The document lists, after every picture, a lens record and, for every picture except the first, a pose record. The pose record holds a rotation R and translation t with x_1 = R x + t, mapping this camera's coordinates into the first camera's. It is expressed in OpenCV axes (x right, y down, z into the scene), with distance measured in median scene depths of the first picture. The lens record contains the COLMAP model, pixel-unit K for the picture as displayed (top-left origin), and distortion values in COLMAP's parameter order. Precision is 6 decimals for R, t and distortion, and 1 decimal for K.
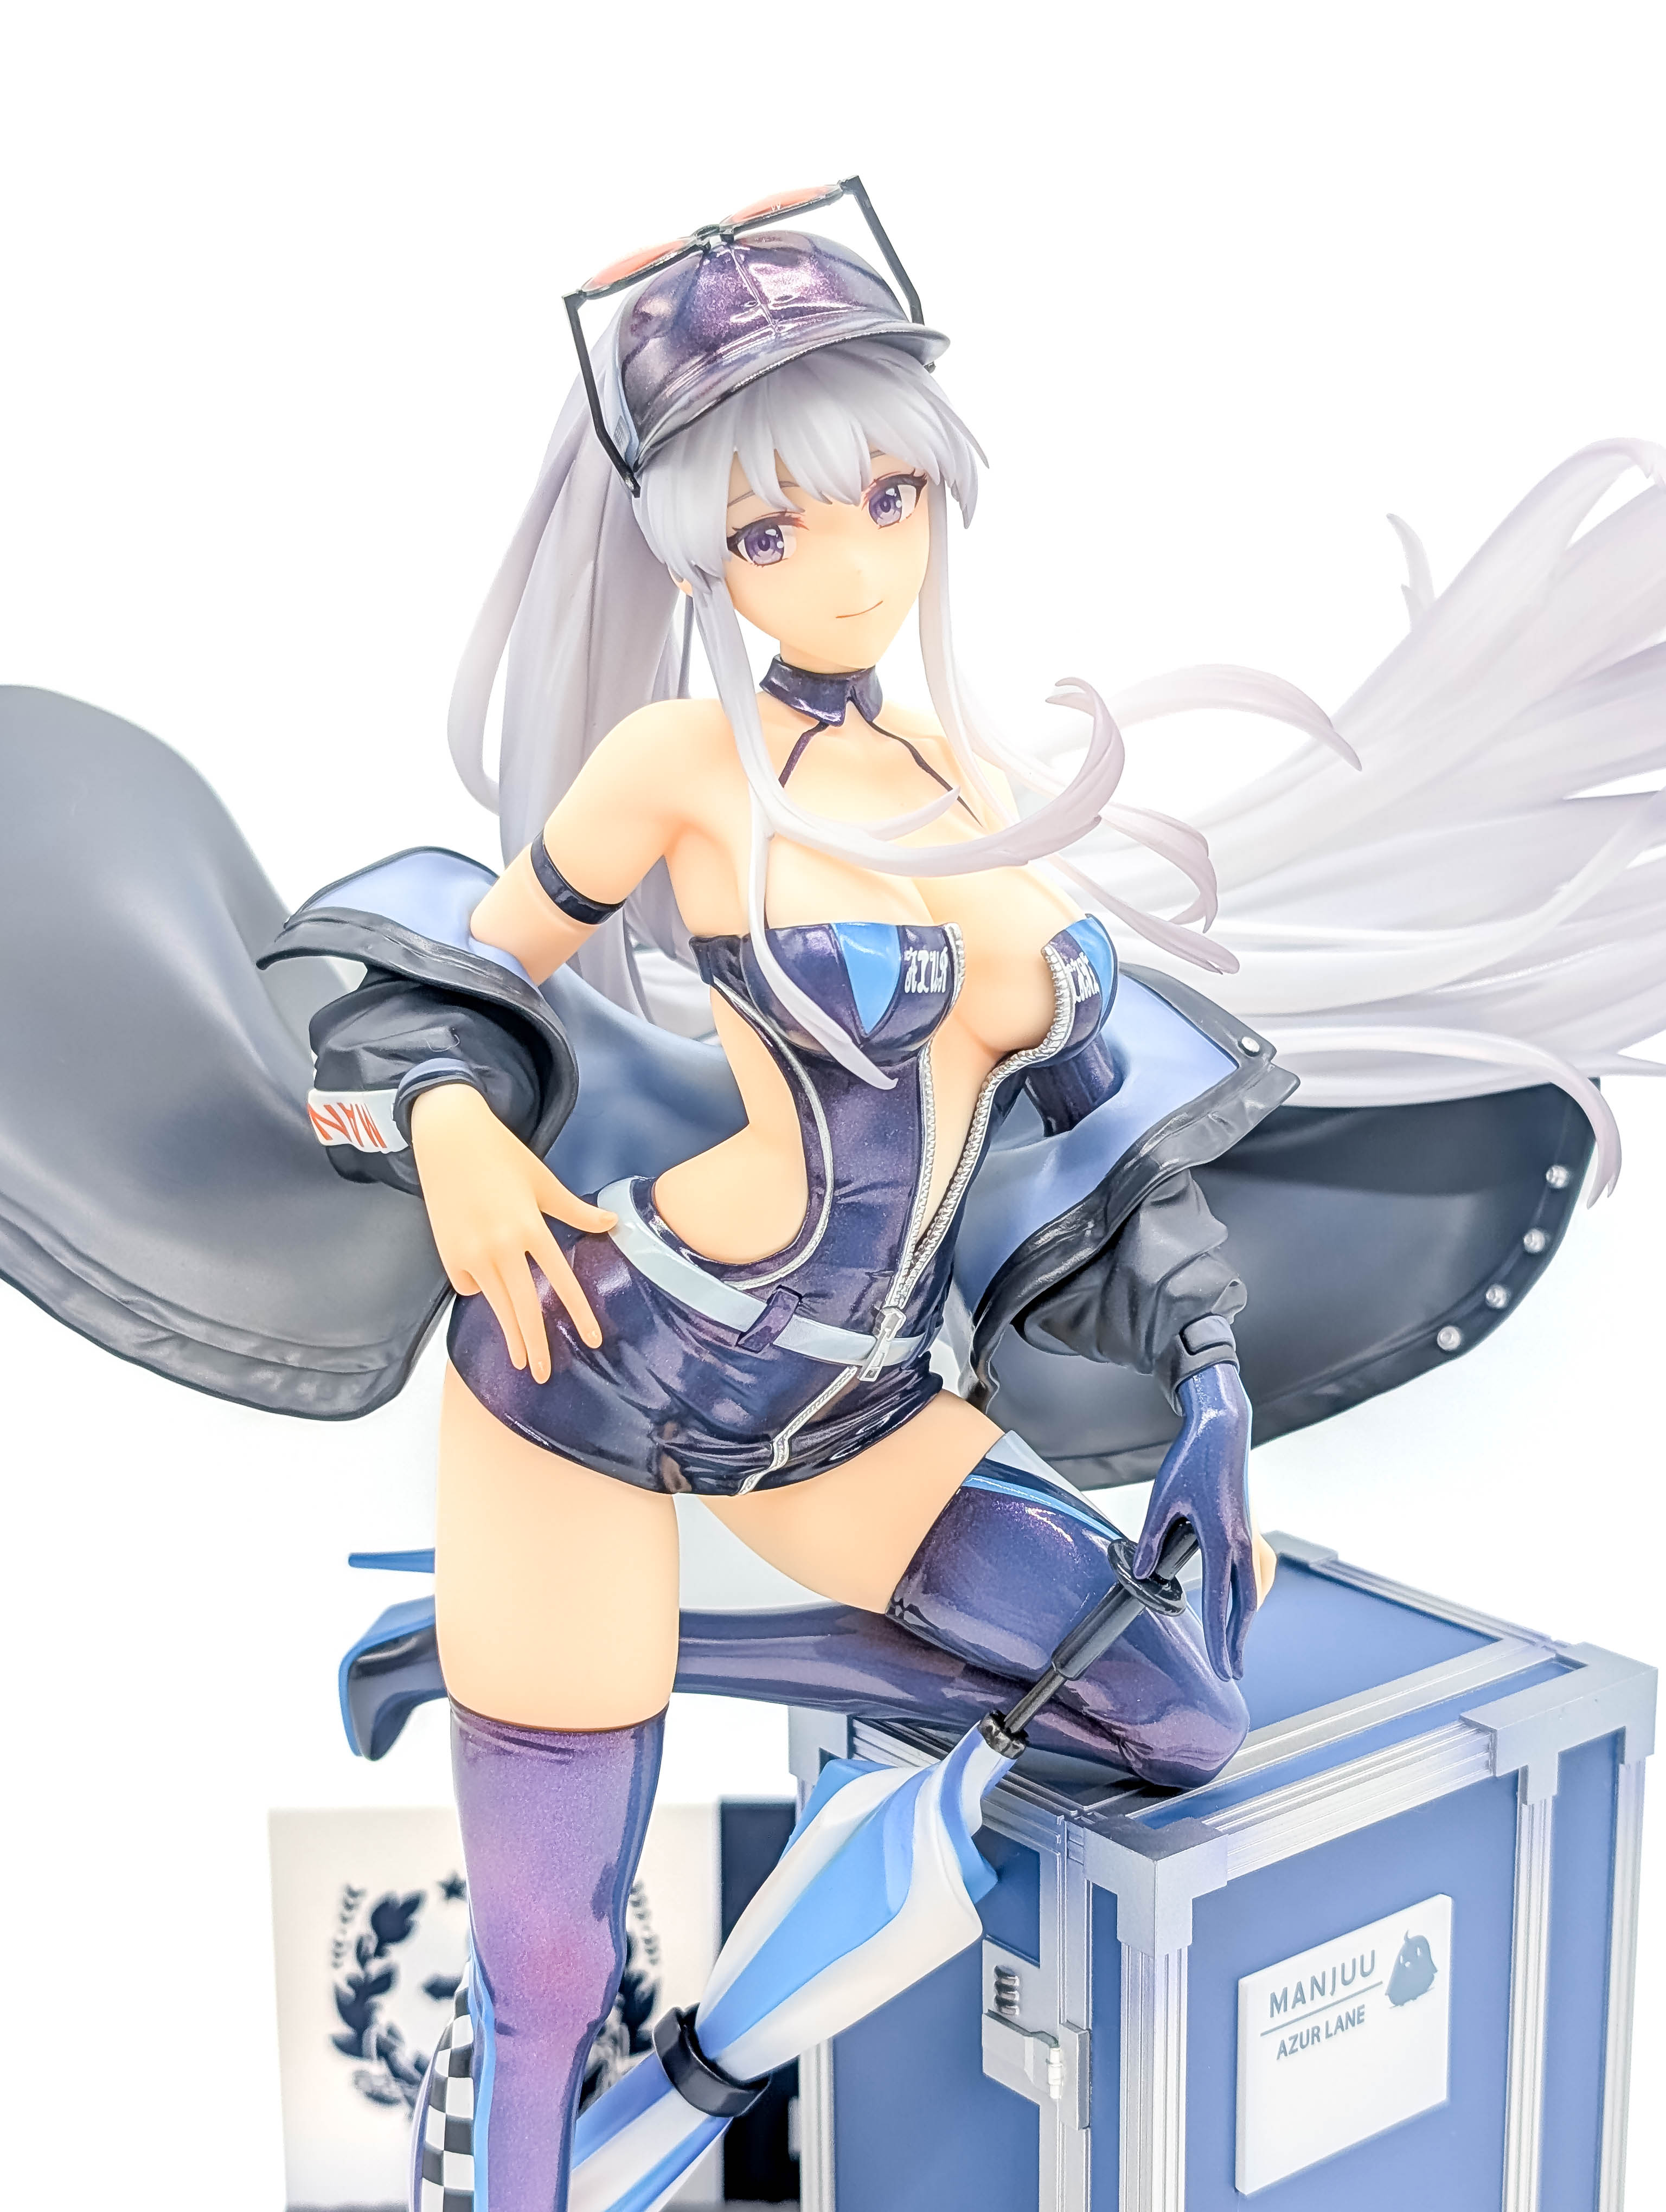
lens RADIAL K [[3542.7, 0, 861.8], [0, 3542.7, 1125.9], [0, 0, 1]] dist [0.275823, -1.369662]
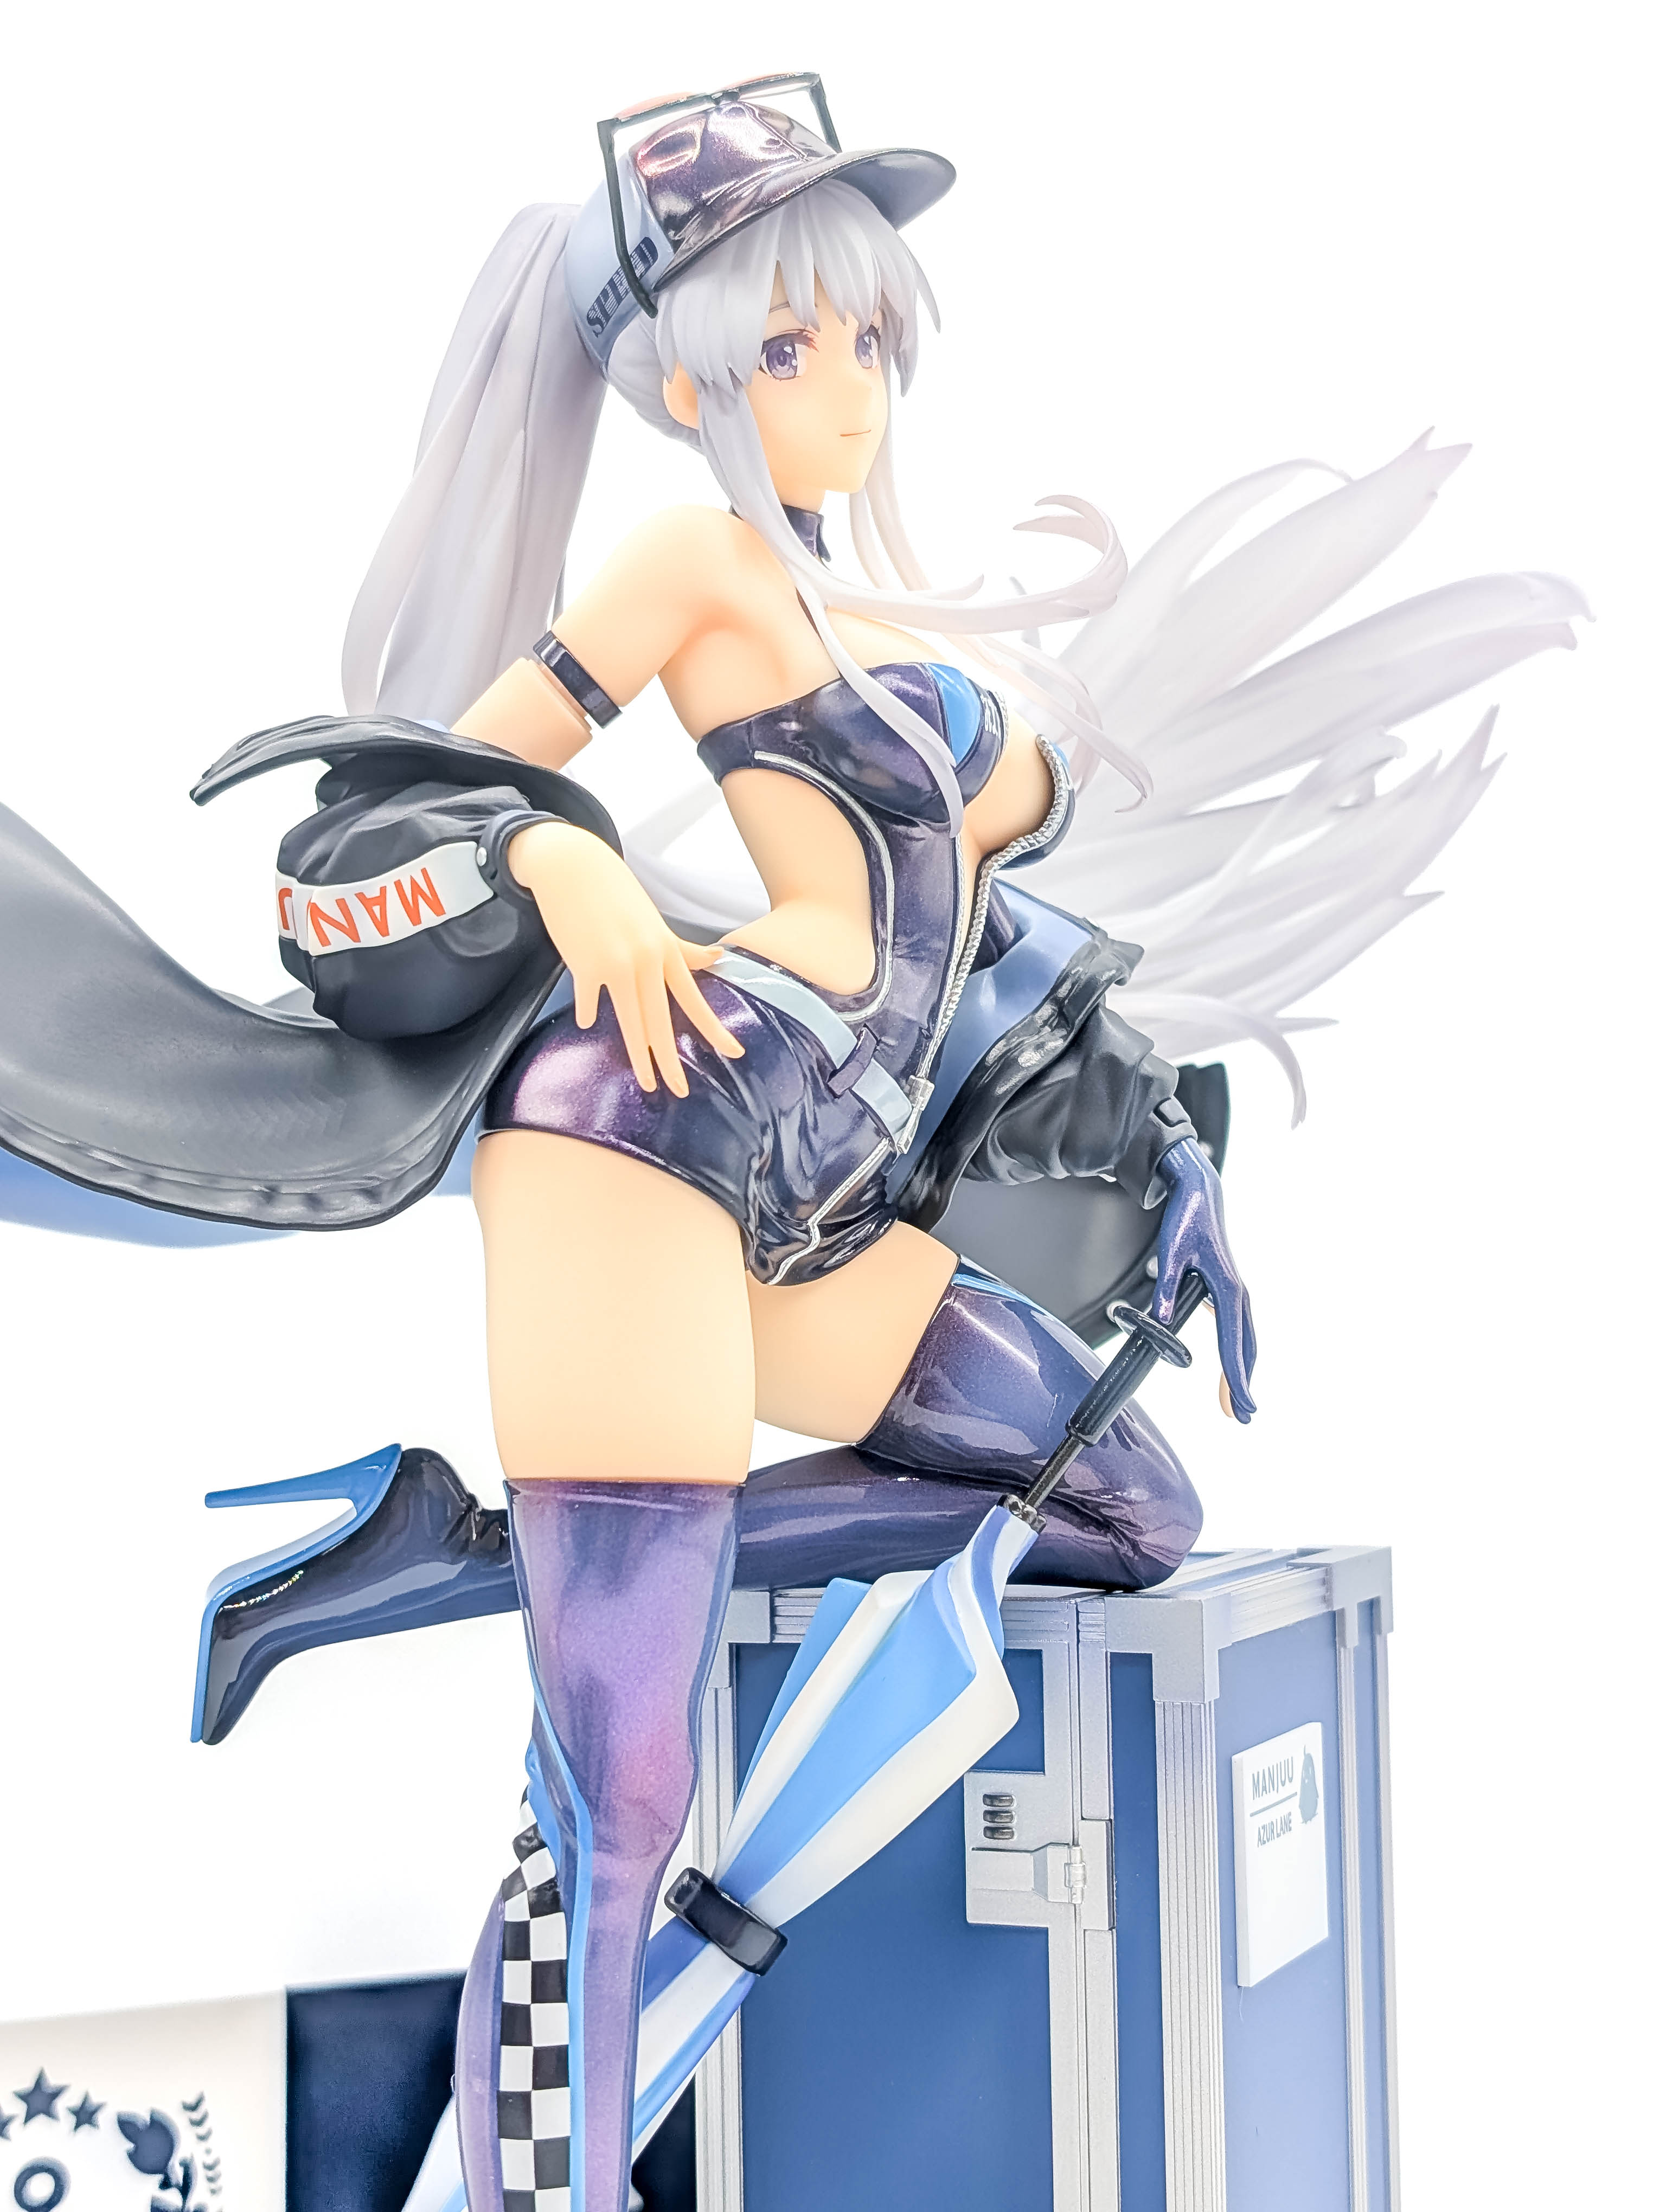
lens RADIAL K [[3542.7, 0, 861.8], [0, 3542.7, 1125.9], [0, 0, 1]] dist [0.275823, -1.369662]
pose [[0.884013, 0.015867, 0.467193, -0.491224], [0.117449, 0.959826, -0.254833, 0.326662], [-0.452467, 0.280147, 0.846635, 0.134266]]
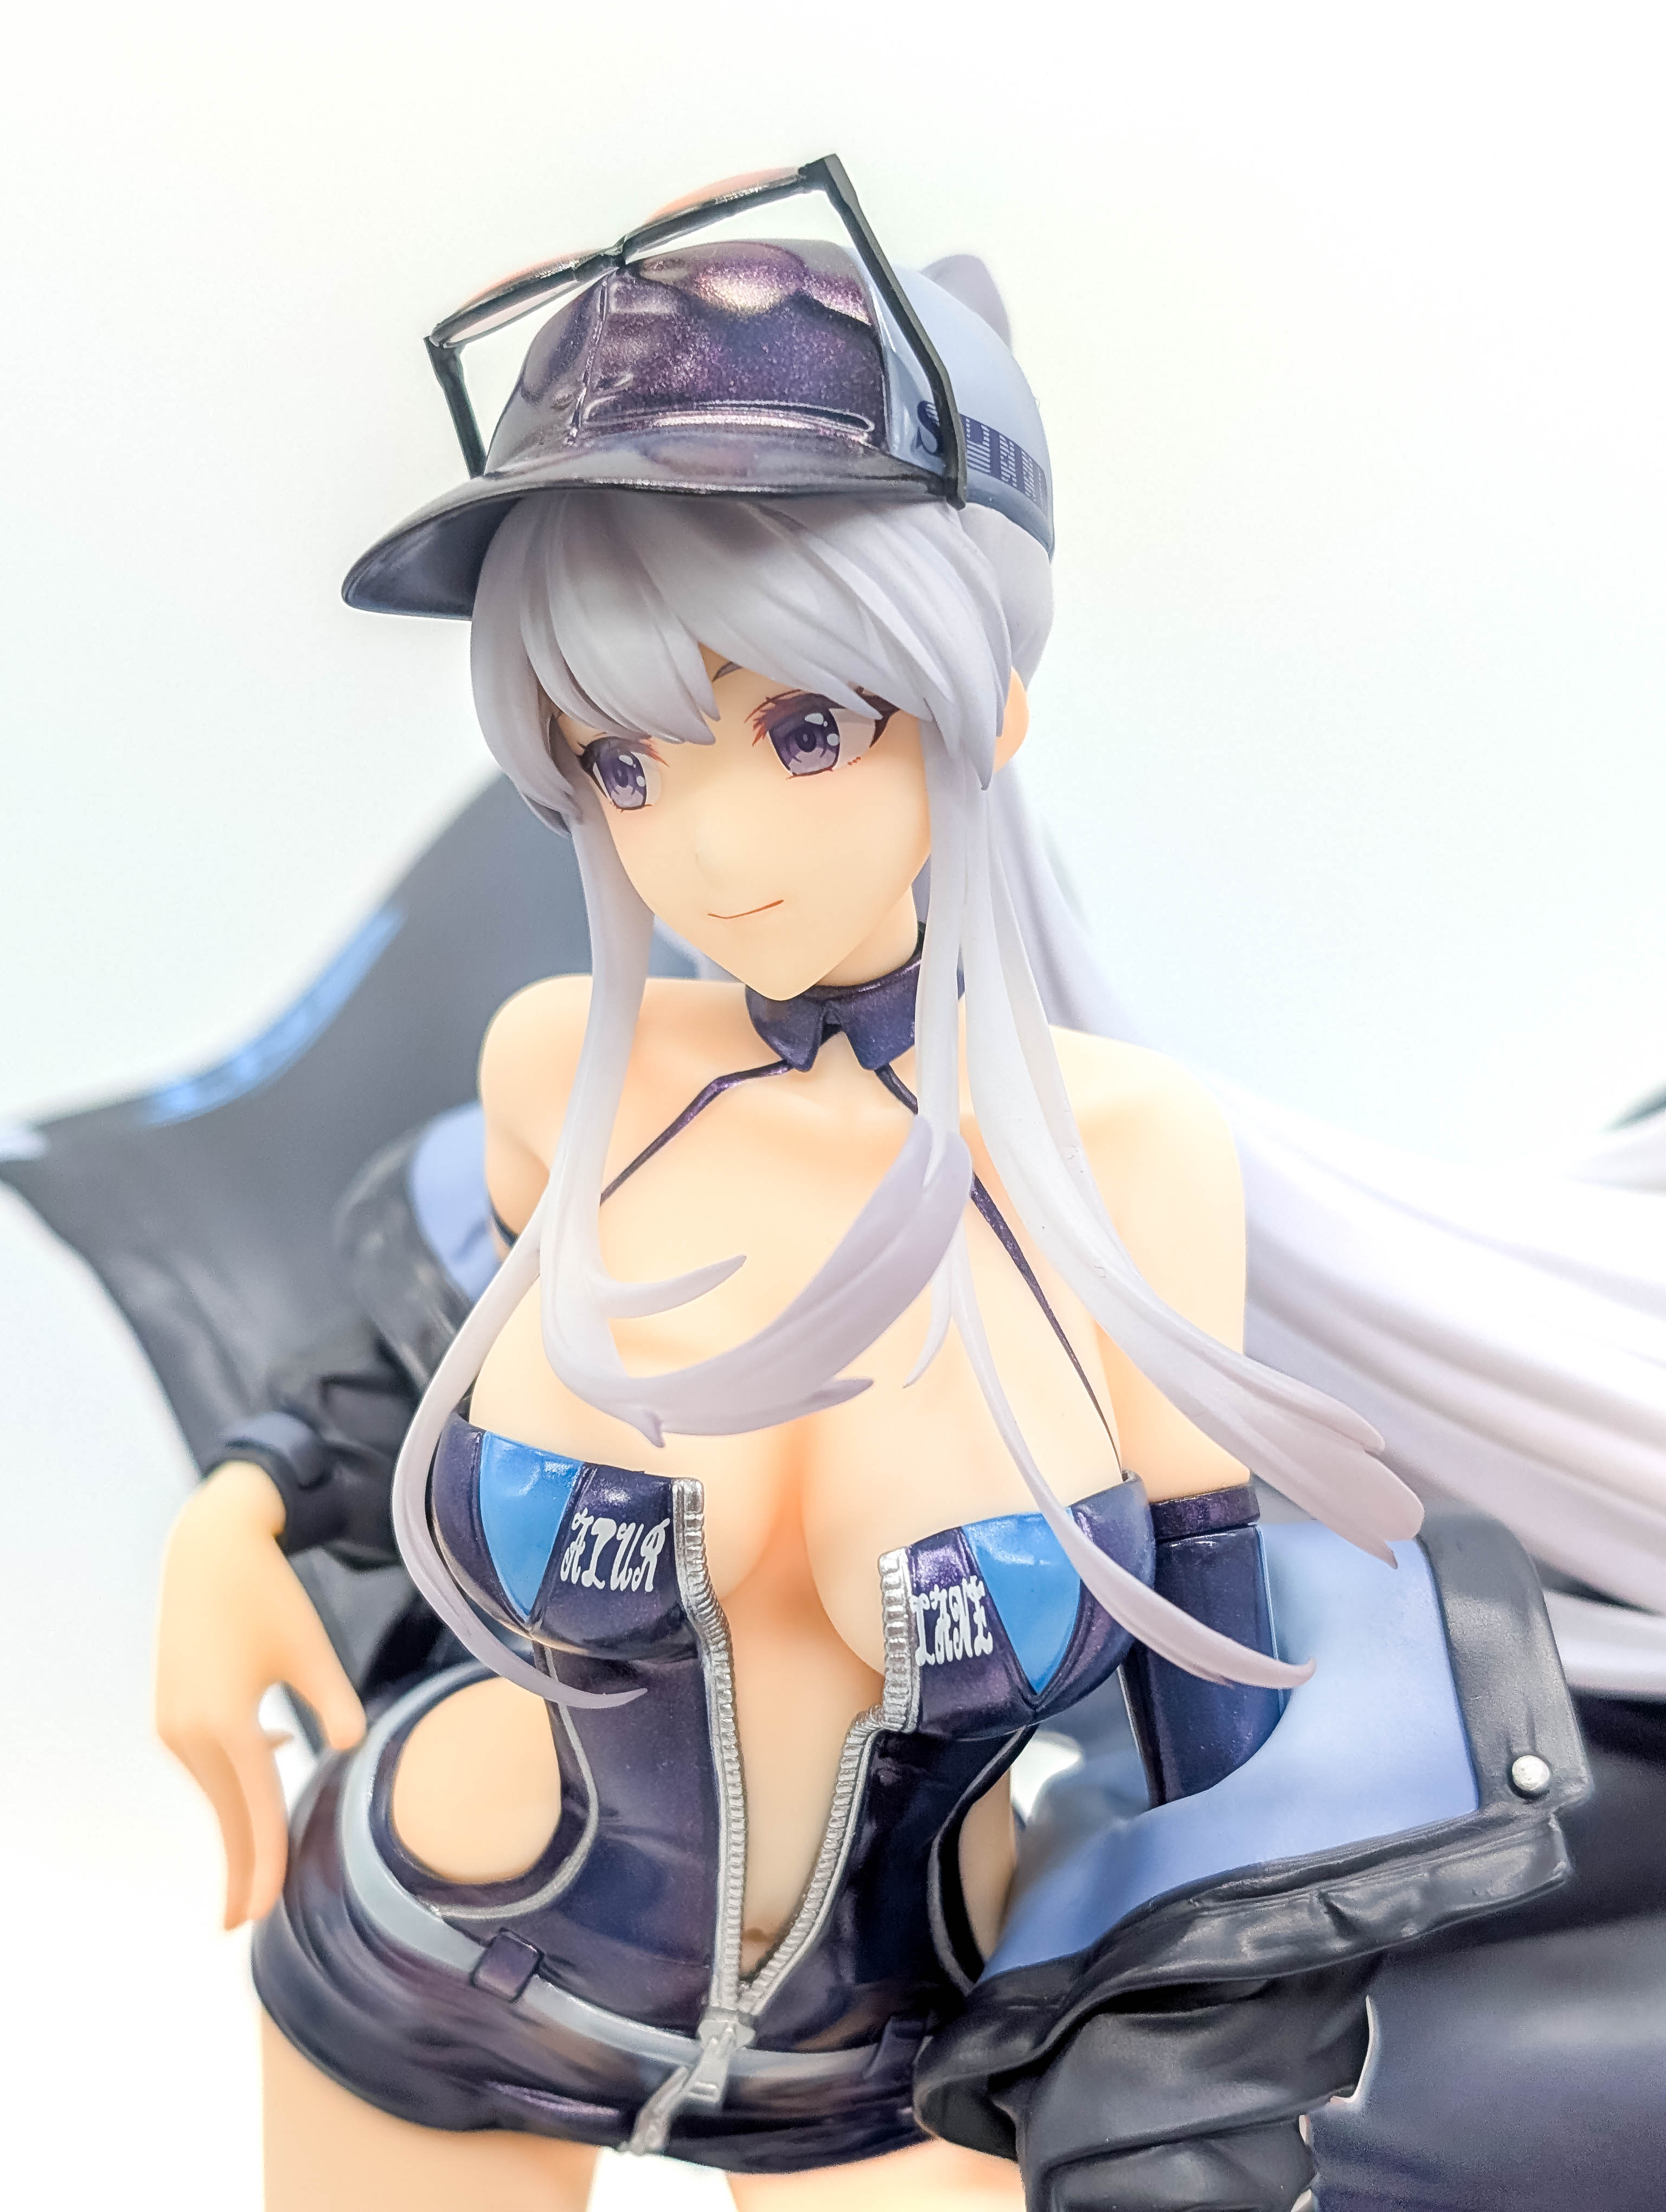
lens RADIAL K [[3694.2, 0, 798.5], [0, 3694.2, 1149.9], [0, 0, 1]] dist [0.279726, -1.988575]
pose [[0.681761, 0.249244, -0.687808, 0.422962], [-0.146581, 0.967648, 0.205359, -0.227028], [0.716740, -0.039186, 0.696239, 0.566840]]
